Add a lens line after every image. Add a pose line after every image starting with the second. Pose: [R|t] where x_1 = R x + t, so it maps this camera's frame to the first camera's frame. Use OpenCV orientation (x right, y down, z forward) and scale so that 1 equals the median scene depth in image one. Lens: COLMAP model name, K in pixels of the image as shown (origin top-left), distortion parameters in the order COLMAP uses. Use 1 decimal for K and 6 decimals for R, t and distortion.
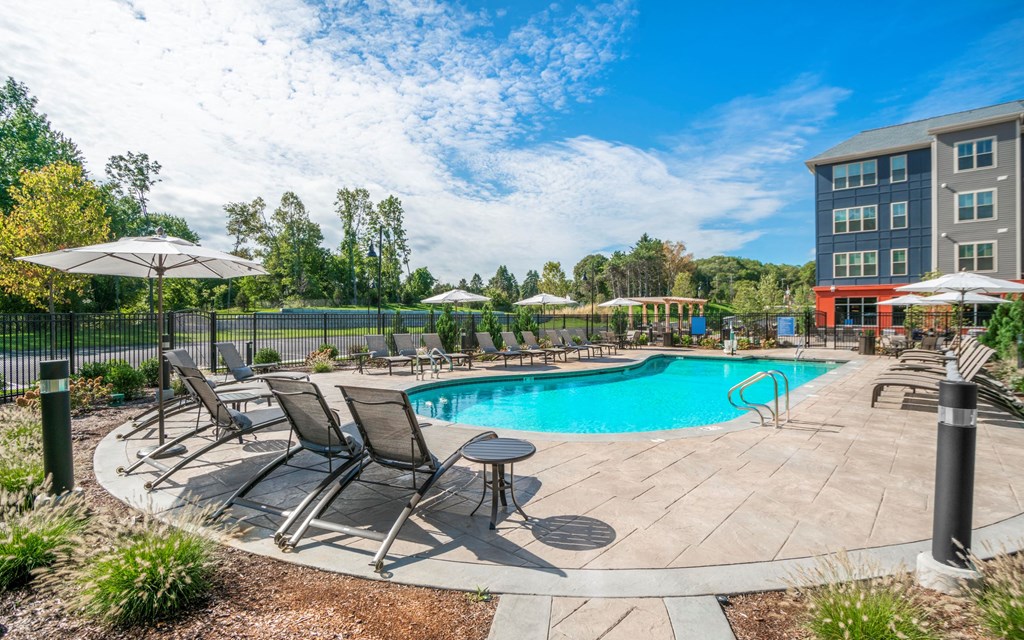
lens RADIAL K [[496.9, 0, 513.1], [0, 496.9, 318.4], [0, 0, 1]] dist [-0.038086, 0.001754]
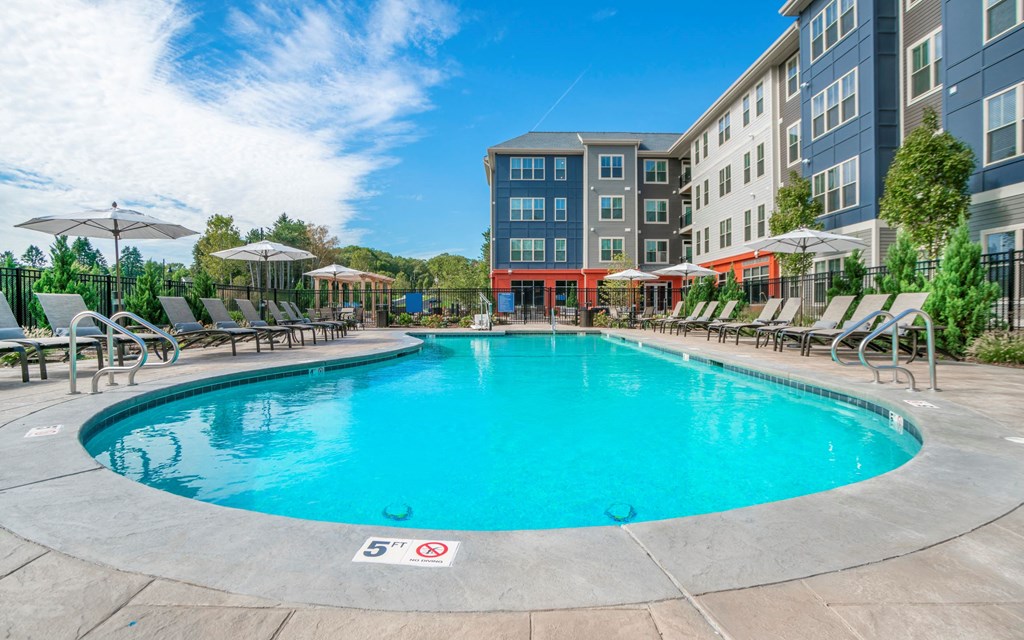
lens RADIAL K [[496.9, 0, 511.5], [0, 496.9, 319.1], [0, 0, 1]] dist [-0.038086, 0.001754]
pose [[0.754238, -0.016009, 0.656406, -0.067581], [0.002471, 0.999765, 0.021544, 0.021354], [-0.656597, -0.014627, 0.754100, 0.180269]]
